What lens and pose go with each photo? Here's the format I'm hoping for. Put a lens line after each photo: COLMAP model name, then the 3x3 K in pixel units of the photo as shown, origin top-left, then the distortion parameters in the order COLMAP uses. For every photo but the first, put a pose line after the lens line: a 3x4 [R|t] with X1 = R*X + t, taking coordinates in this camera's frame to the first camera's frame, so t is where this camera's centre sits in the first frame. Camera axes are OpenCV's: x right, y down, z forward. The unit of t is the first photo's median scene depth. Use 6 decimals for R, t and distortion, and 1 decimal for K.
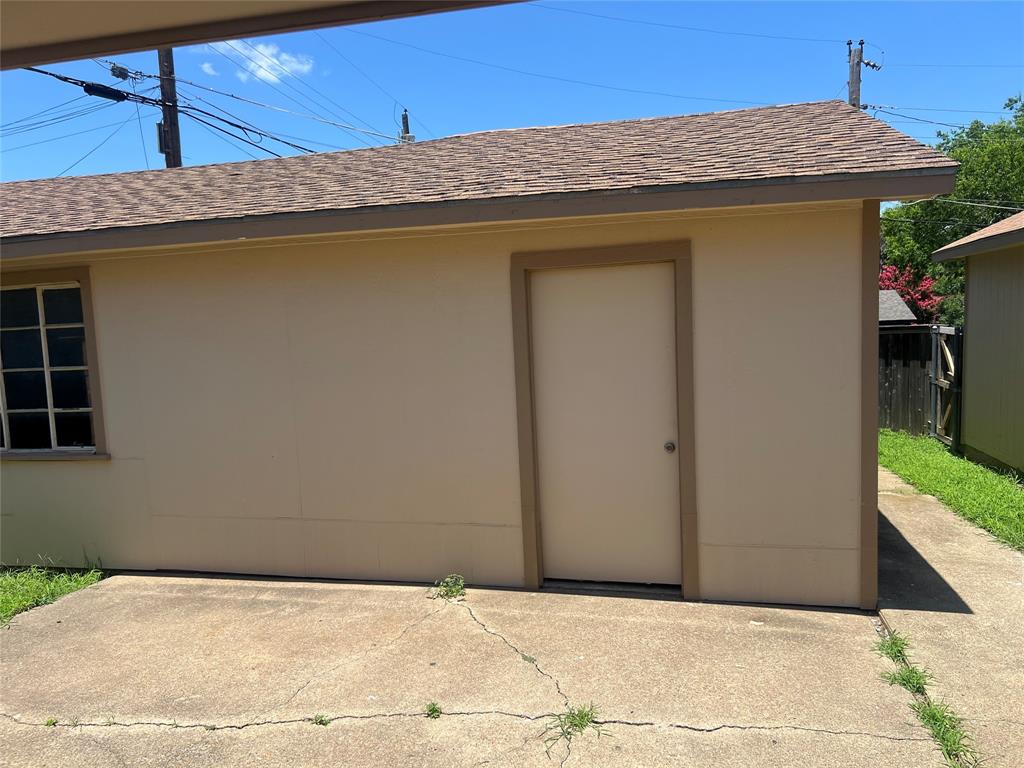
lens RADIAL K [[770.2, 0, 507.9], [0, 770.2, 395.1], [0, 0, 1]] dist [0.050529, -0.059675]
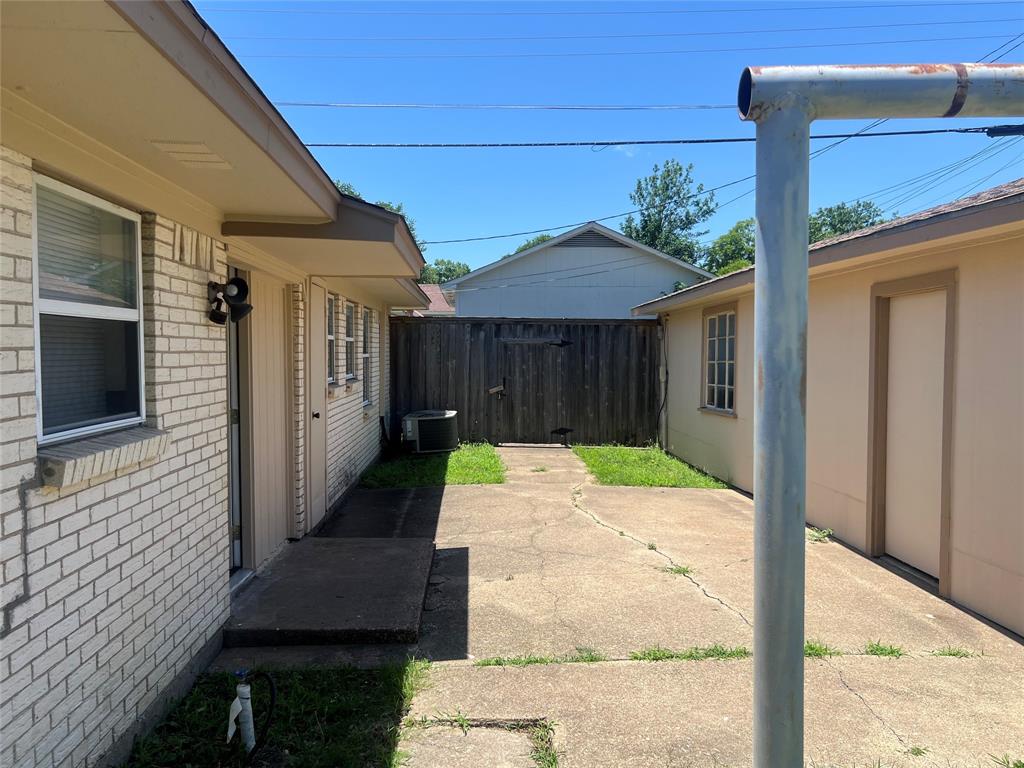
lens RADIAL K [[770.2, 0, 508.6], [0, 770.2, 387.0], [0, 0, 1]] dist [0.050529, -0.059675]
pose [[0.285609, 0.079904, -0.955009, 0.850542], [-0.107092, 0.992938, 0.051050, -0.013634], [0.952344, 0.087694, 0.292150, 0.063004]]
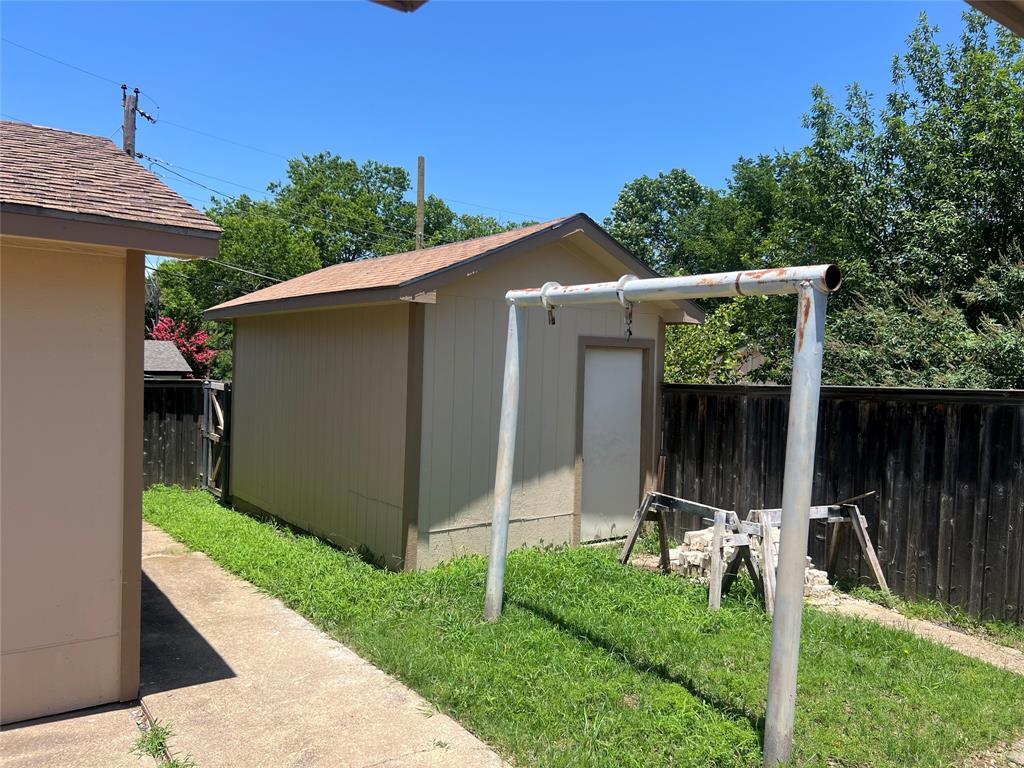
lens RADIAL K [[770.2, 0, 514.4], [0, 770.2, 378.3], [0, 0, 1]] dist [0.050529, -0.059675]
pose [[0.641254, 0.038519, 0.766361, 0.034611], [0.024379, 0.997212, -0.070520, -0.014917], [-0.766941, 0.063904, 0.638528, 0.046990]]
